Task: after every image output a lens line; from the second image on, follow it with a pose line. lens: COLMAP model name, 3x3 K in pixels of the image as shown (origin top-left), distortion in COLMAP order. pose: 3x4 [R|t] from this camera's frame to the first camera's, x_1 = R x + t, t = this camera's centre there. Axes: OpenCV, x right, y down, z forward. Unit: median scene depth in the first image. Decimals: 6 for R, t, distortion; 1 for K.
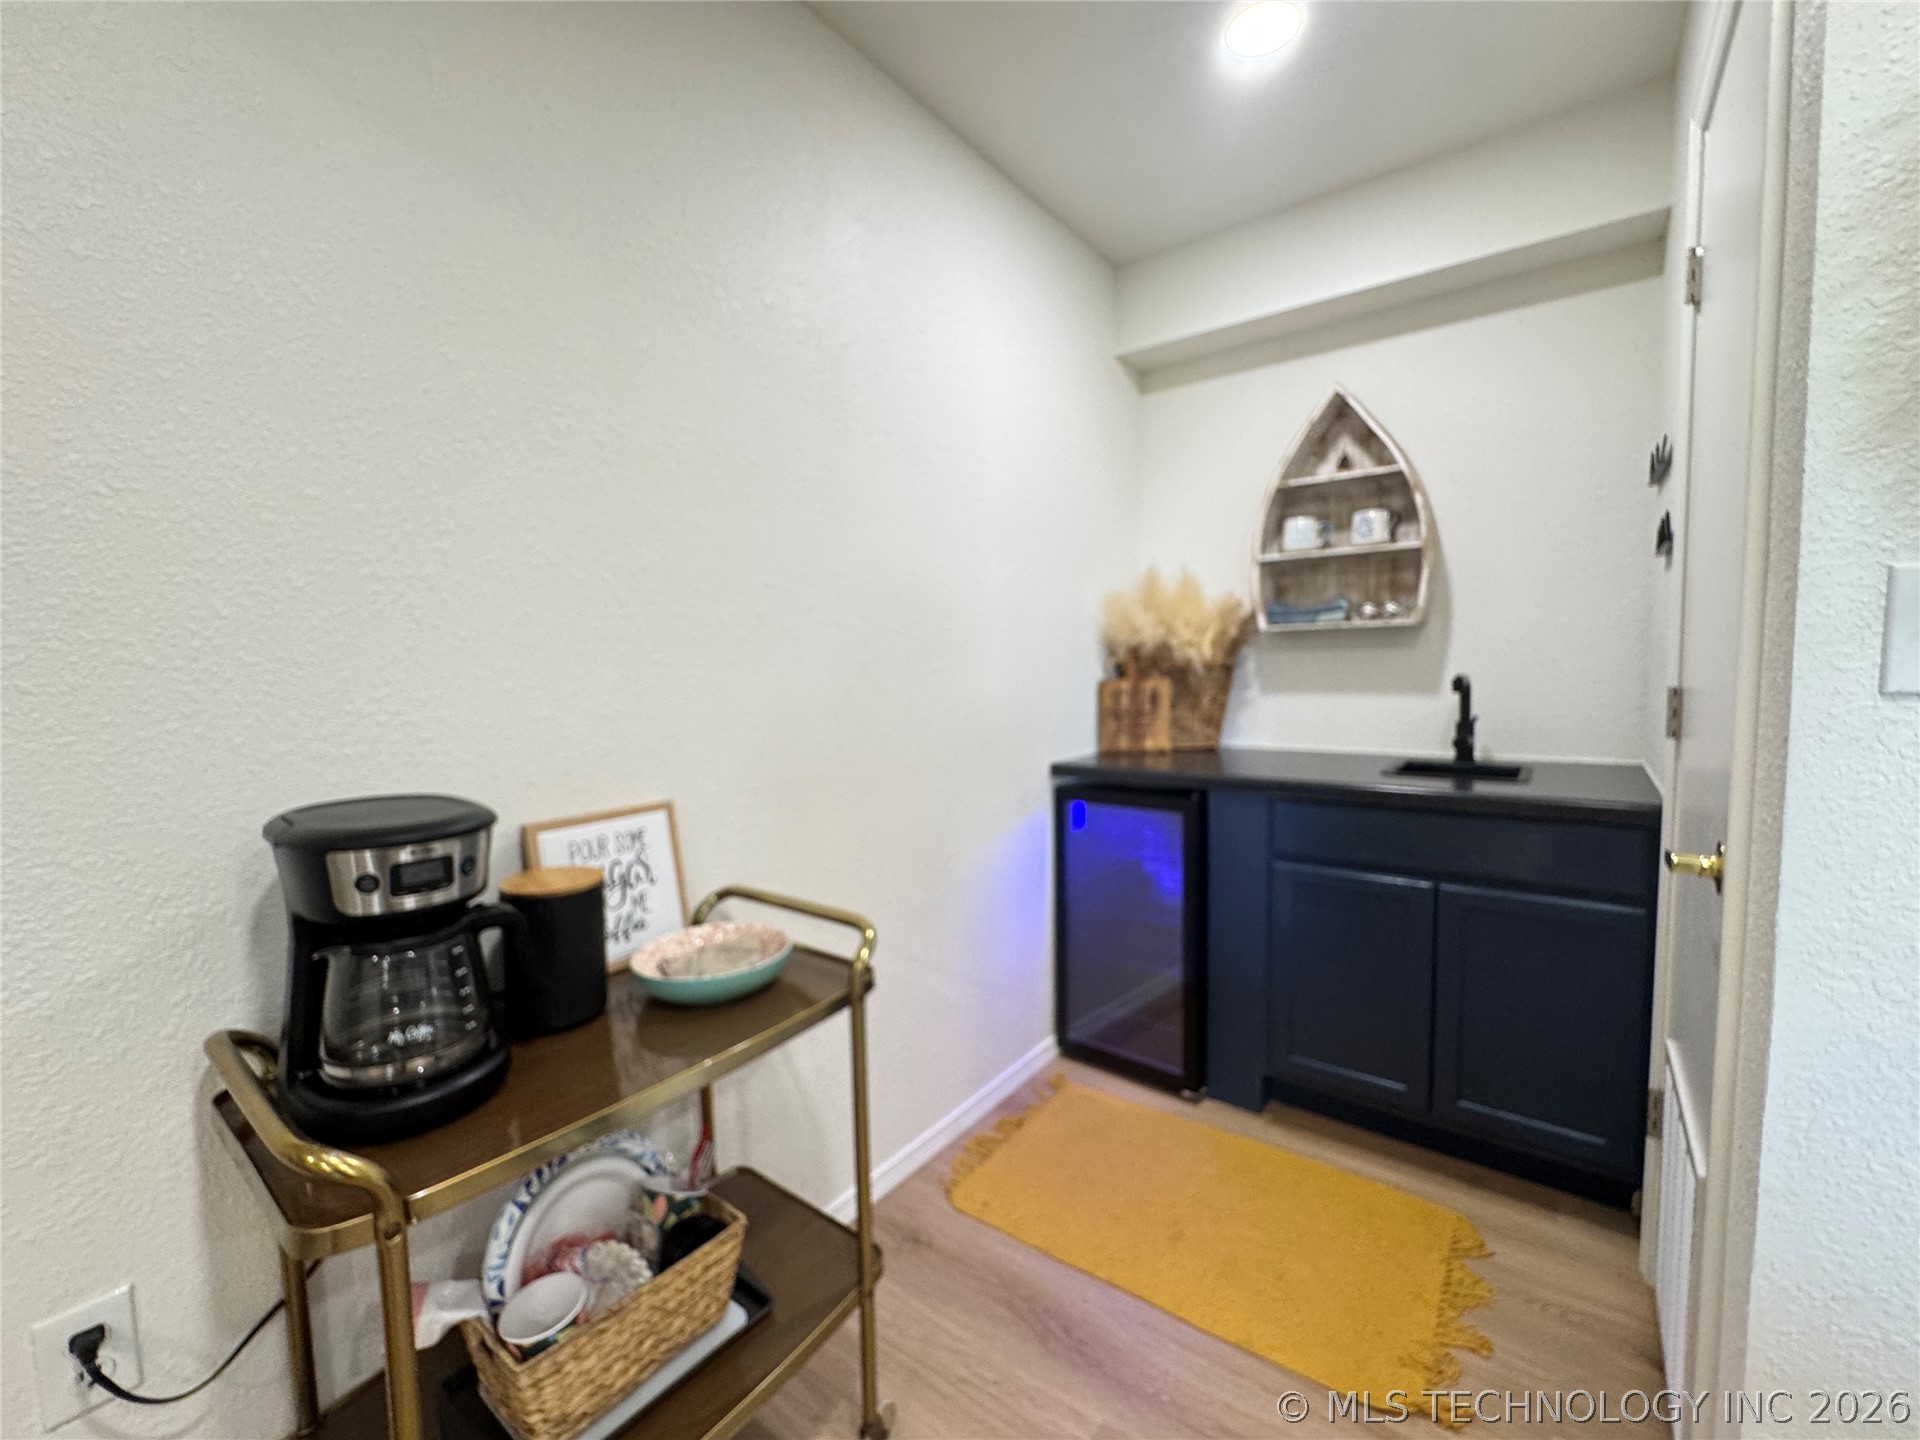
lens RADIAL K [[773.8, 0, 960.8], [0, 773.8, 721.1], [0, 0, 1]] dist [0.000006, -0.000093]
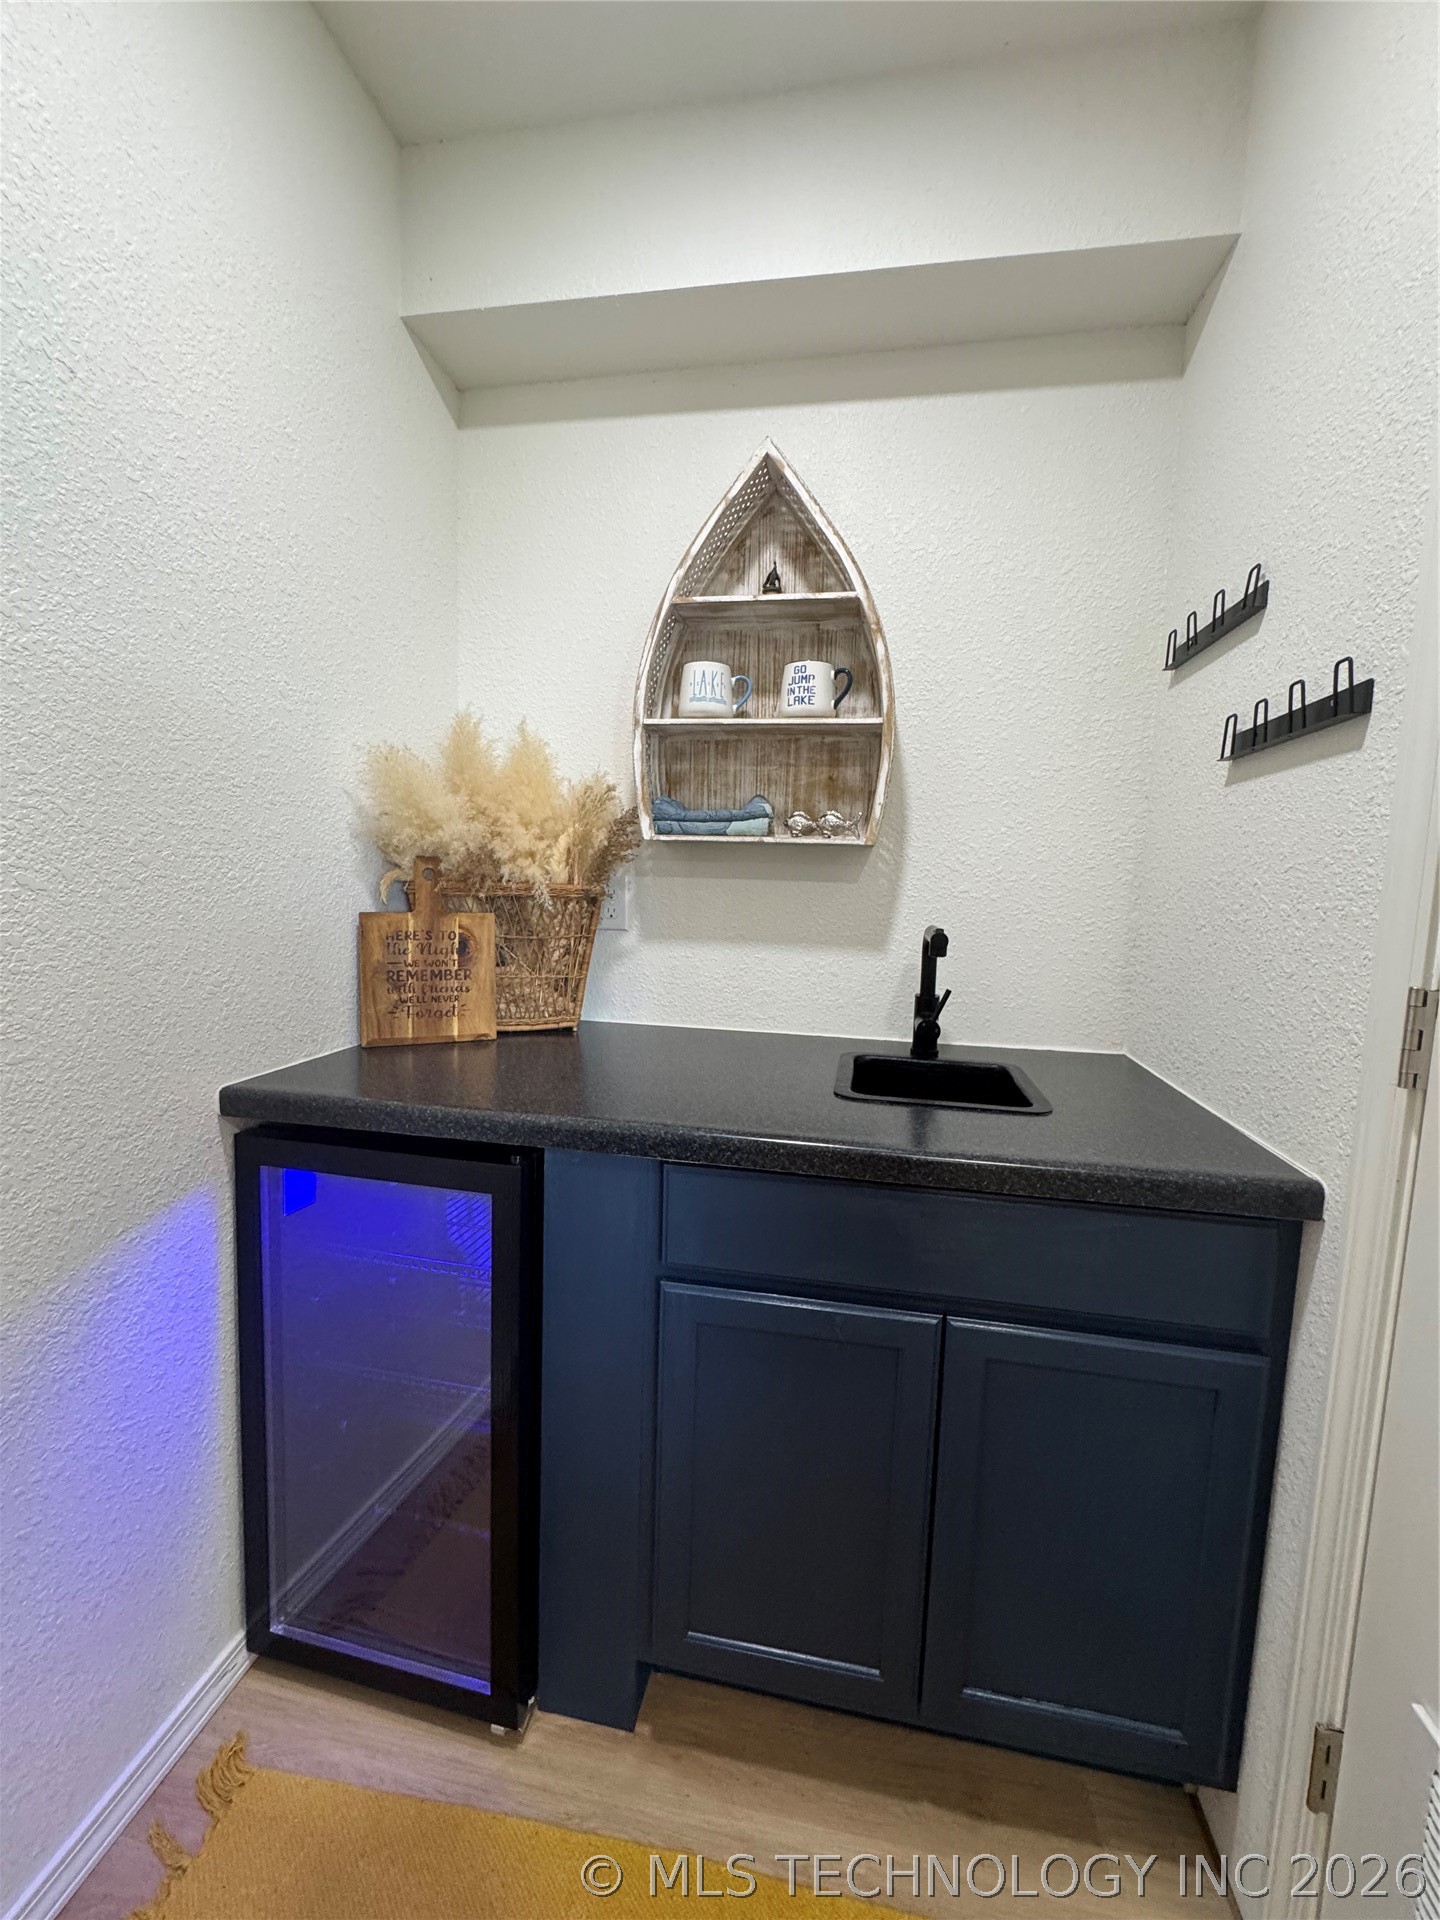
lens RADIAL K [[773.8, 0, 719.0], [0, 773.8, 961.1], [0, 0, 1]] dist [0.000006, -0.000093]
pose [[0.887249, 0.005006, 0.461264, 0.162927], [-0.017079, 0.999612, 0.022003, -0.037435], [-0.460975, -0.027400, 0.886990, 0.437909]]
